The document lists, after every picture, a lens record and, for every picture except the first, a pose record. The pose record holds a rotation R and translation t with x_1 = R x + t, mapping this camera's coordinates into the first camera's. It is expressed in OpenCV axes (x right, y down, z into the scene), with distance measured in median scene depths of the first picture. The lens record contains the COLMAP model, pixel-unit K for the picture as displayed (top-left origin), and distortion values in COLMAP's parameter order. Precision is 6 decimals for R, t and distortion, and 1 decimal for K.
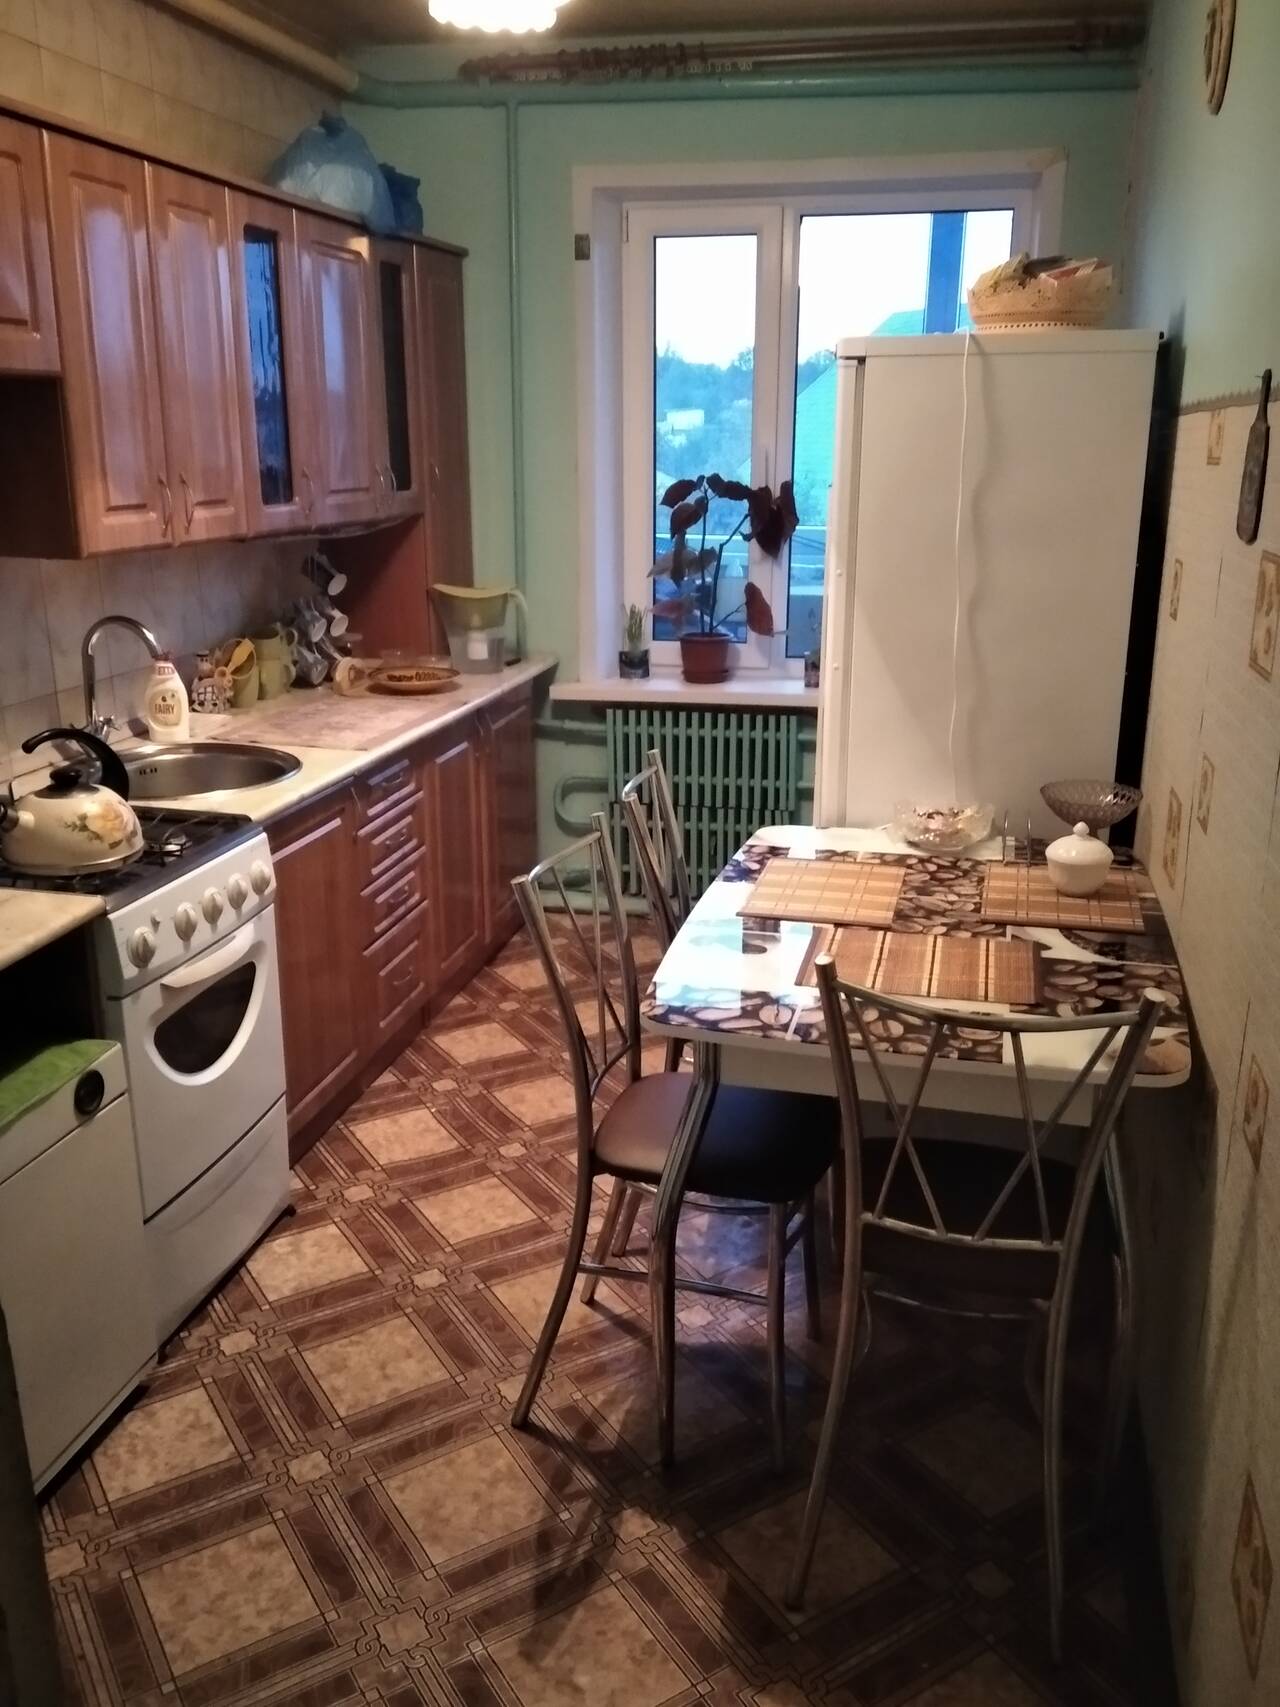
lens RADIAL K [[1403.7, 0, 645.9], [0, 1403.7, 859.2], [0, 0, 1]] dist [0.148861, -0.312068]
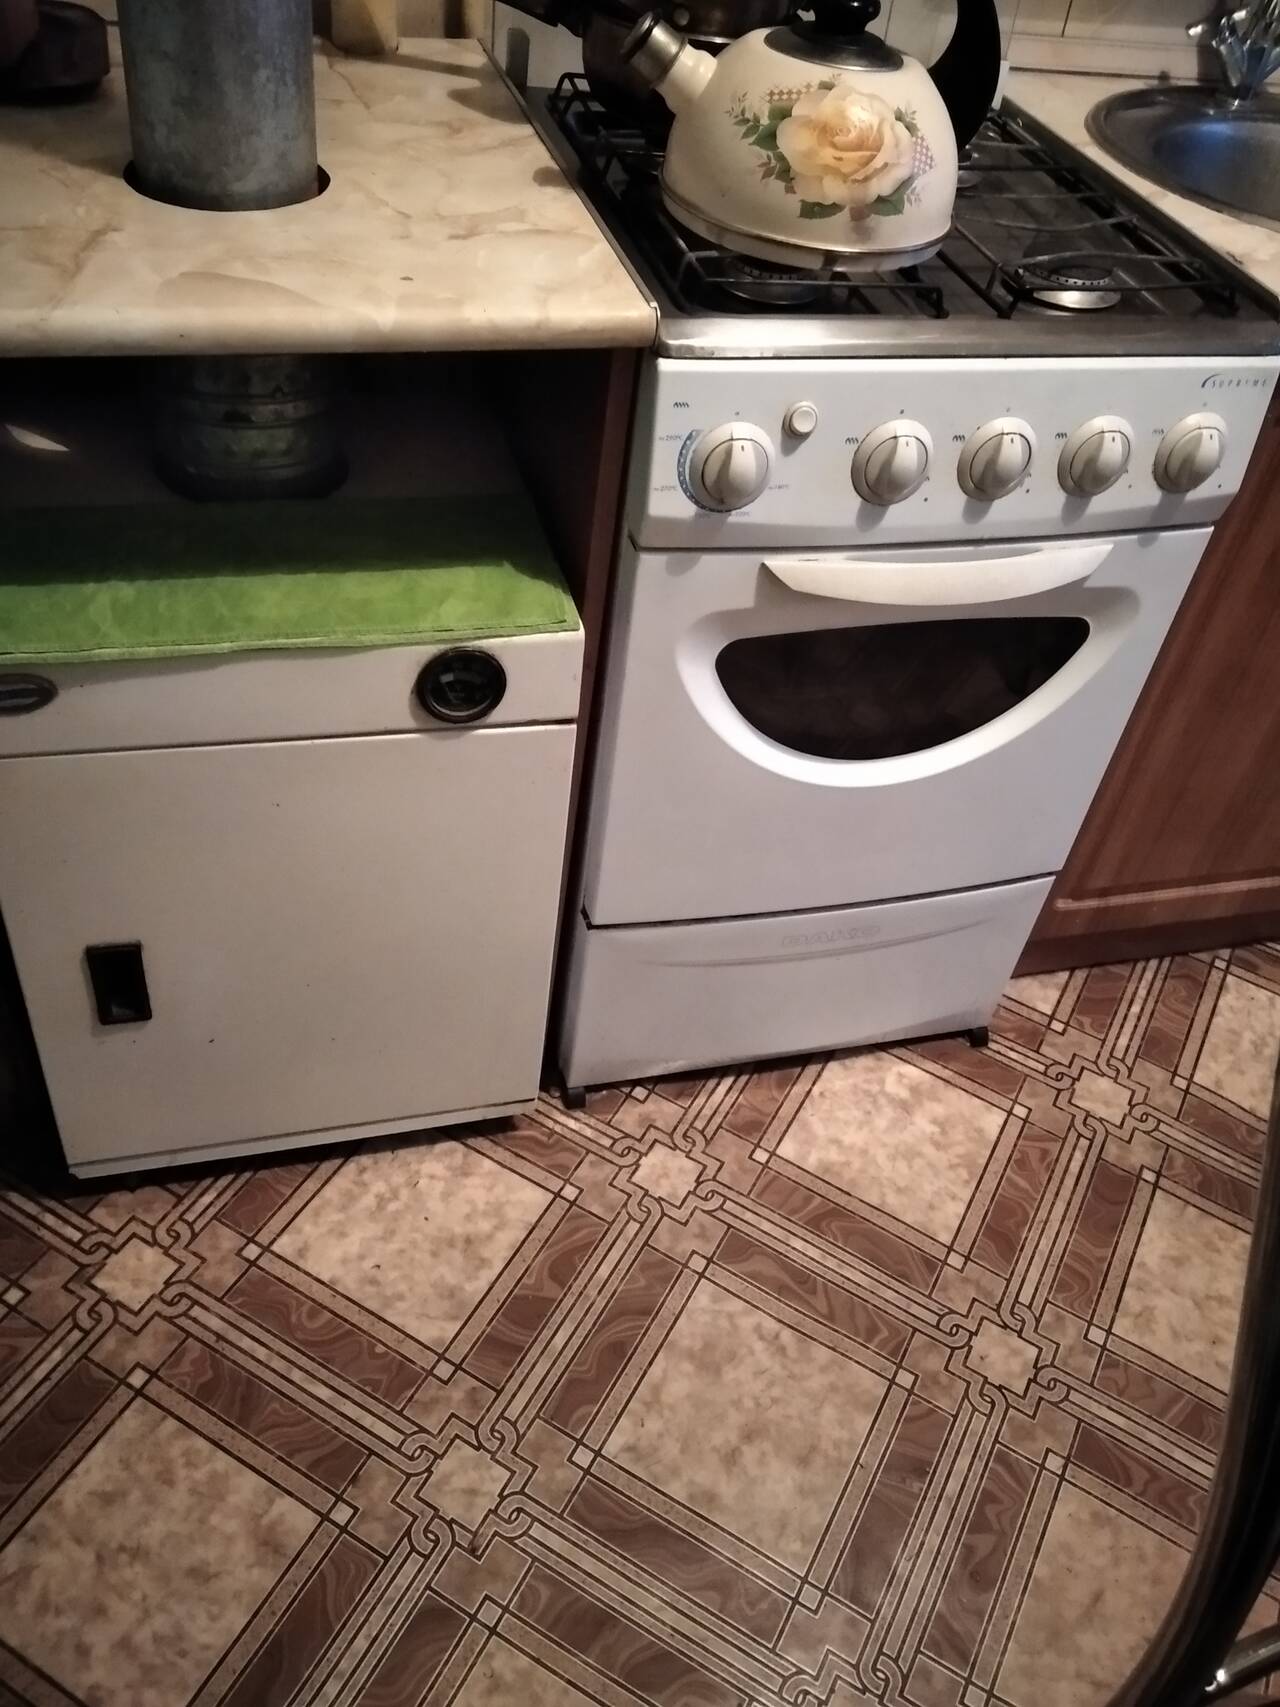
lens RADIAL K [[1403.7, 0, 645.9], [0, 1403.7, 859.2], [0, 0, 1]] dist [0.148861, -0.312068]
pose [[0.481021, 0.635588, -0.603859, -0.023962], [-0.365886, 0.771466, 0.520545, -0.060303], [0.796709, -0.029450, 0.603645, 0.675695]]
